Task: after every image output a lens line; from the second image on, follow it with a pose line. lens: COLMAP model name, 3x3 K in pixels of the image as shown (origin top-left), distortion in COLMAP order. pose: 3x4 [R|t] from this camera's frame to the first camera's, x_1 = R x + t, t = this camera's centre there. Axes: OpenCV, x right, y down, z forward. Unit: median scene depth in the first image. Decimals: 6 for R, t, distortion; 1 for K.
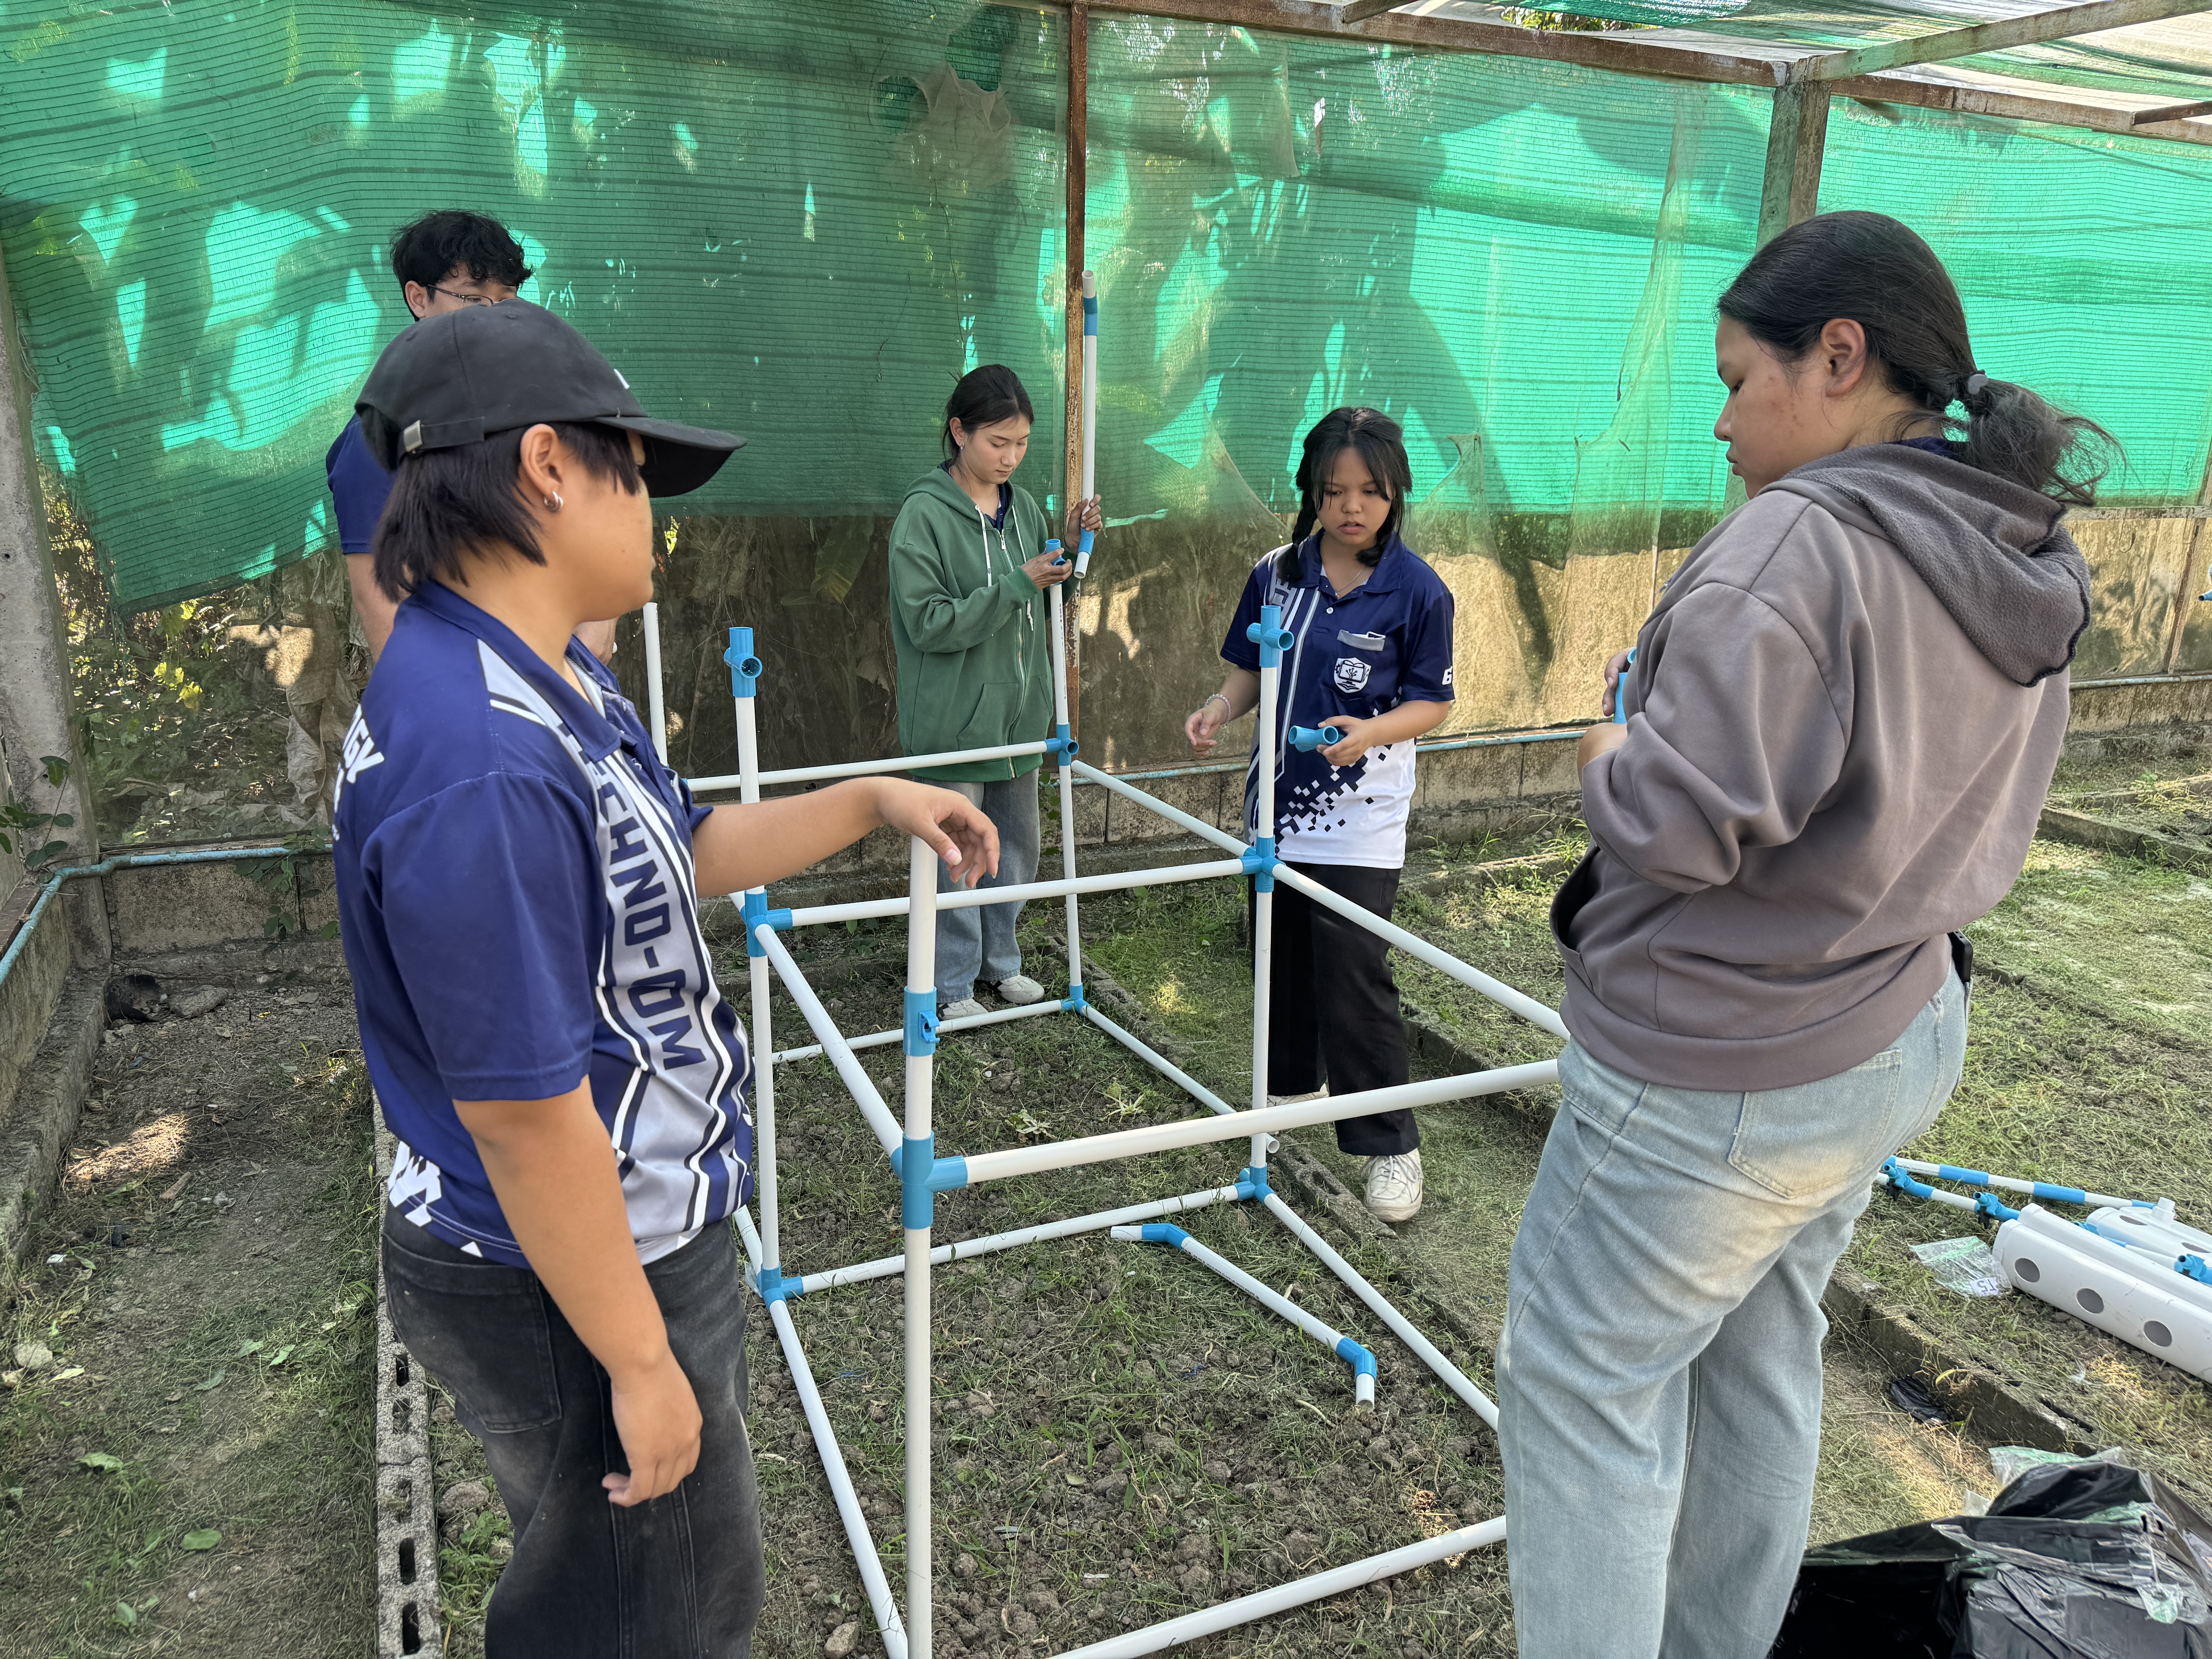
lens RADIAL K [[1525.0, 0, 1058.8], [0, 1525.0, 820.0], [0, 0, 1]] dist [-0.002151, -0.002718]
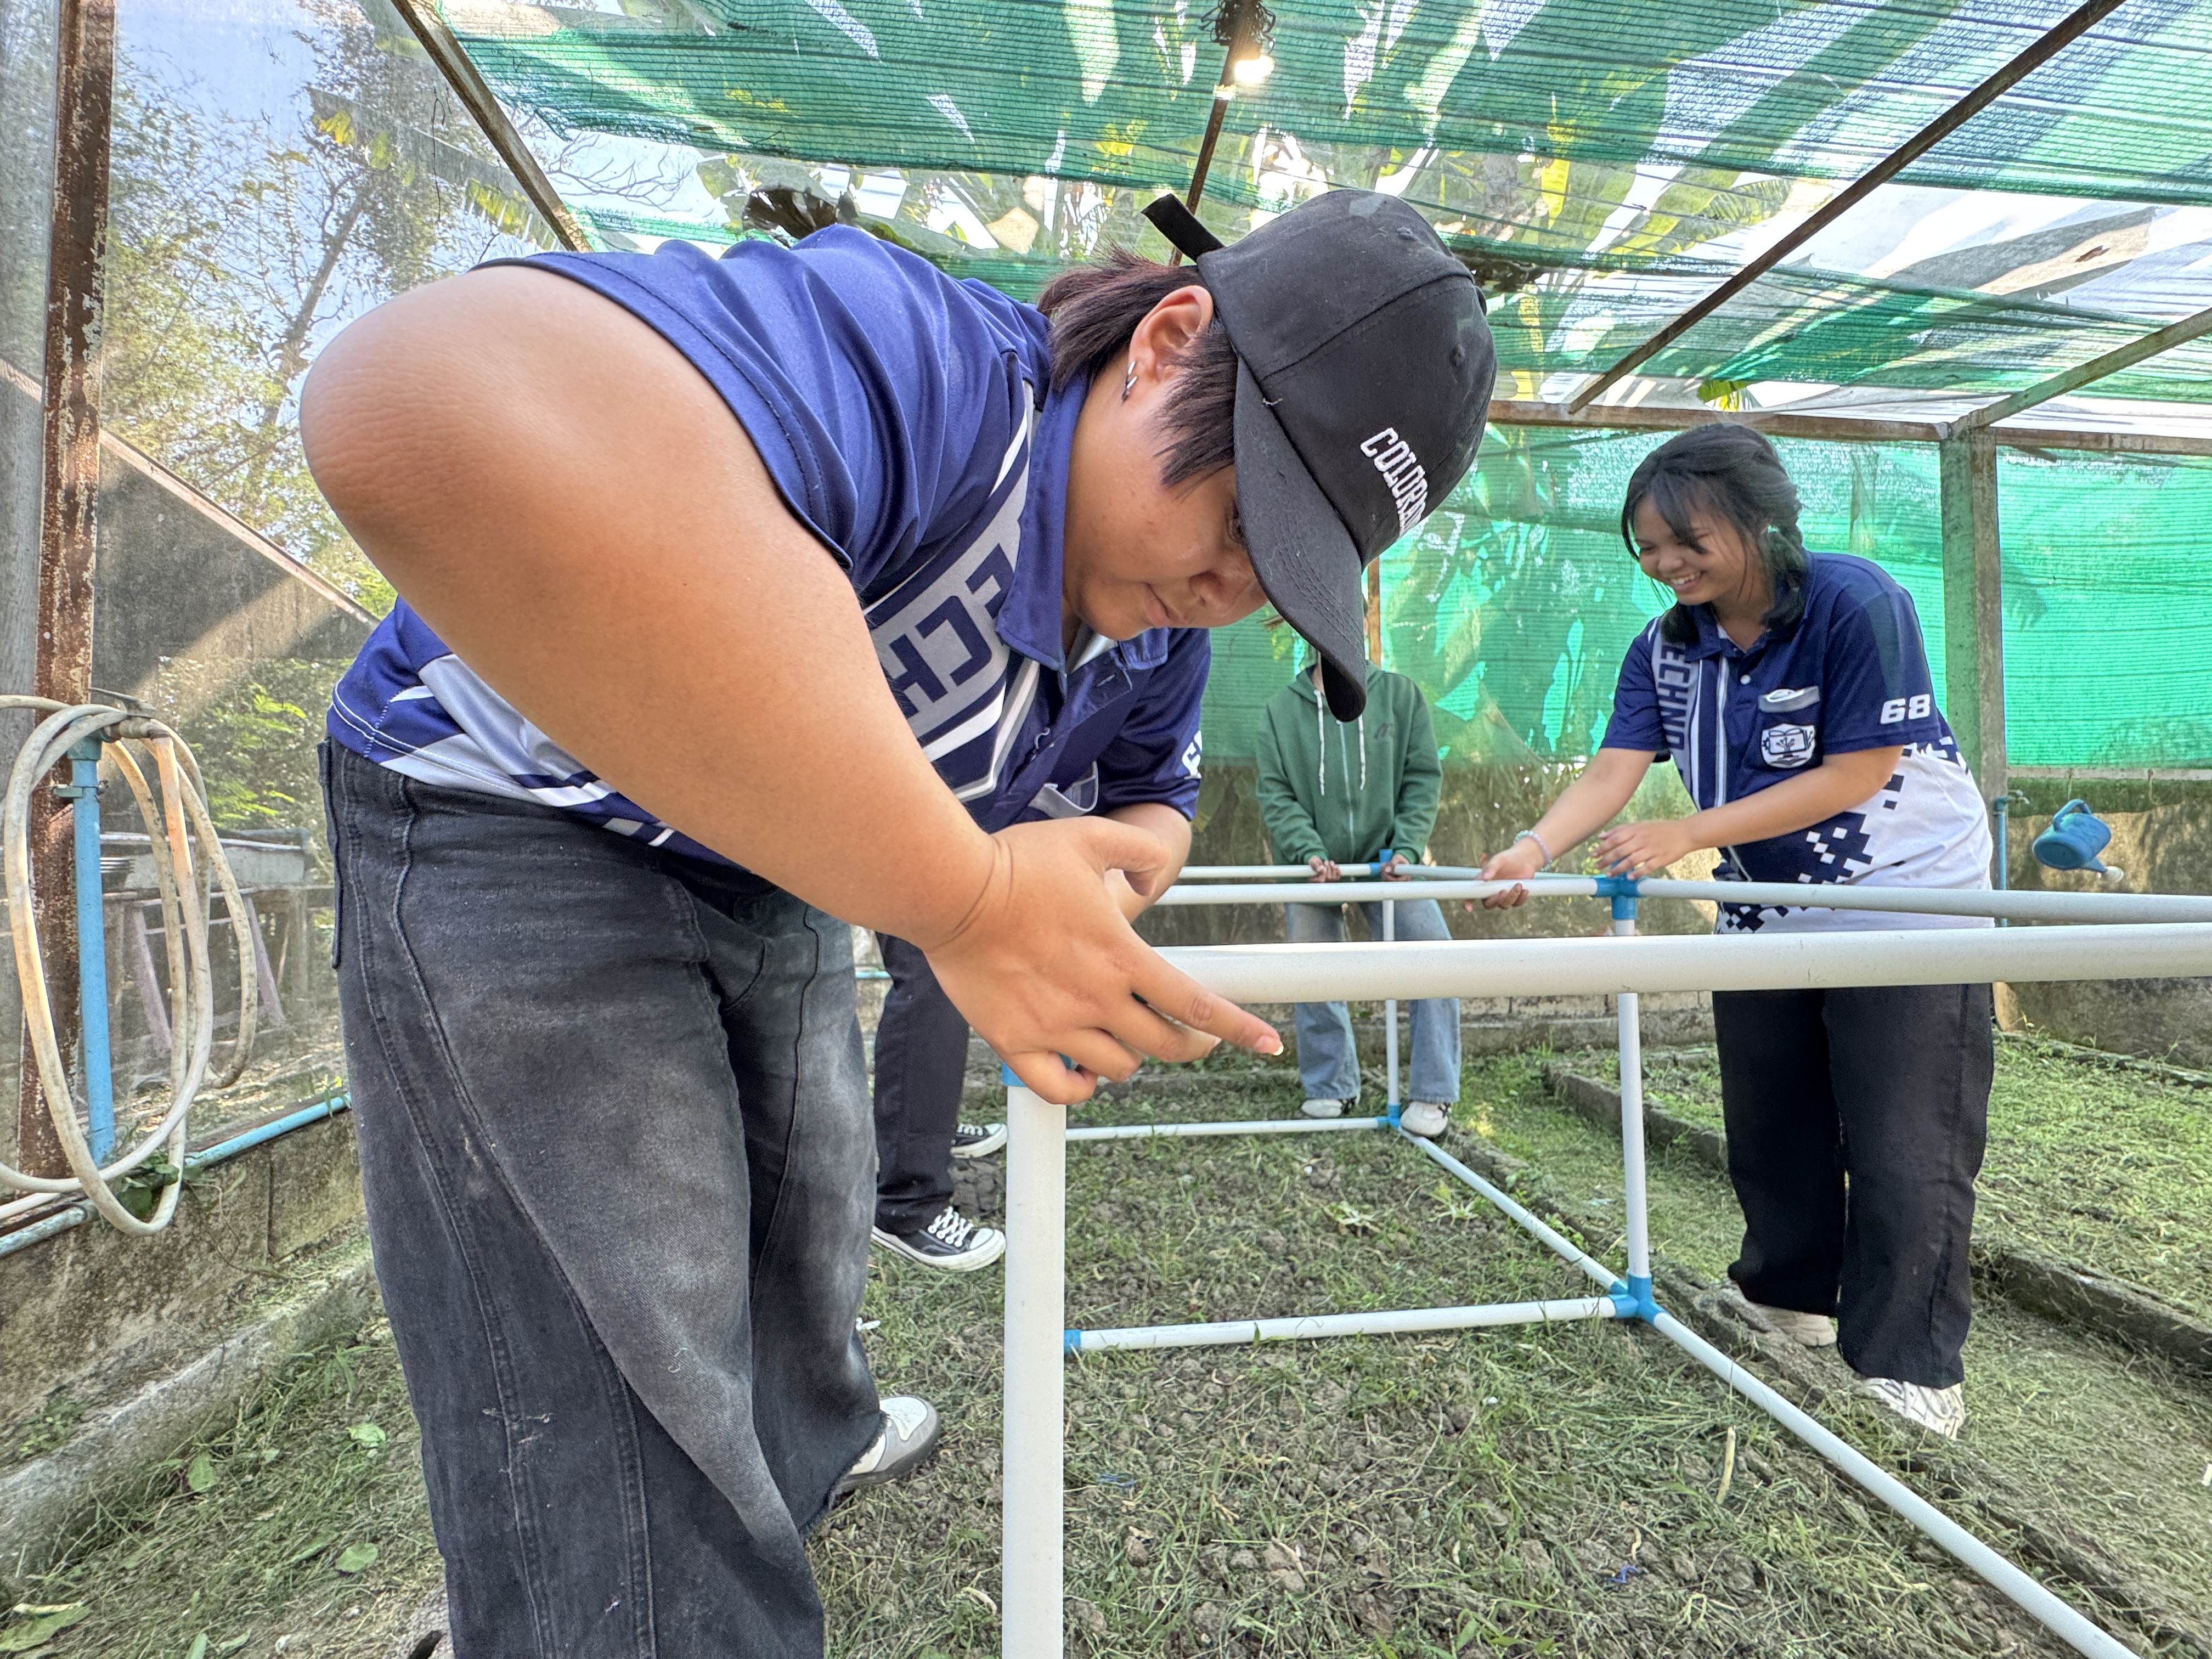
lens RADIAL K [[867.6, 0, 1086.5], [0, 867.6, 826.5], [0, 0, 1]] dist [-0.015459, -0.000640]
pose [[0.953728, -0.021992, -0.299866, -0.009420], [-0.068232, 0.955471, -0.287088, 0.130576], [0.292827, 0.294264, 0.909759, 0.378391]]
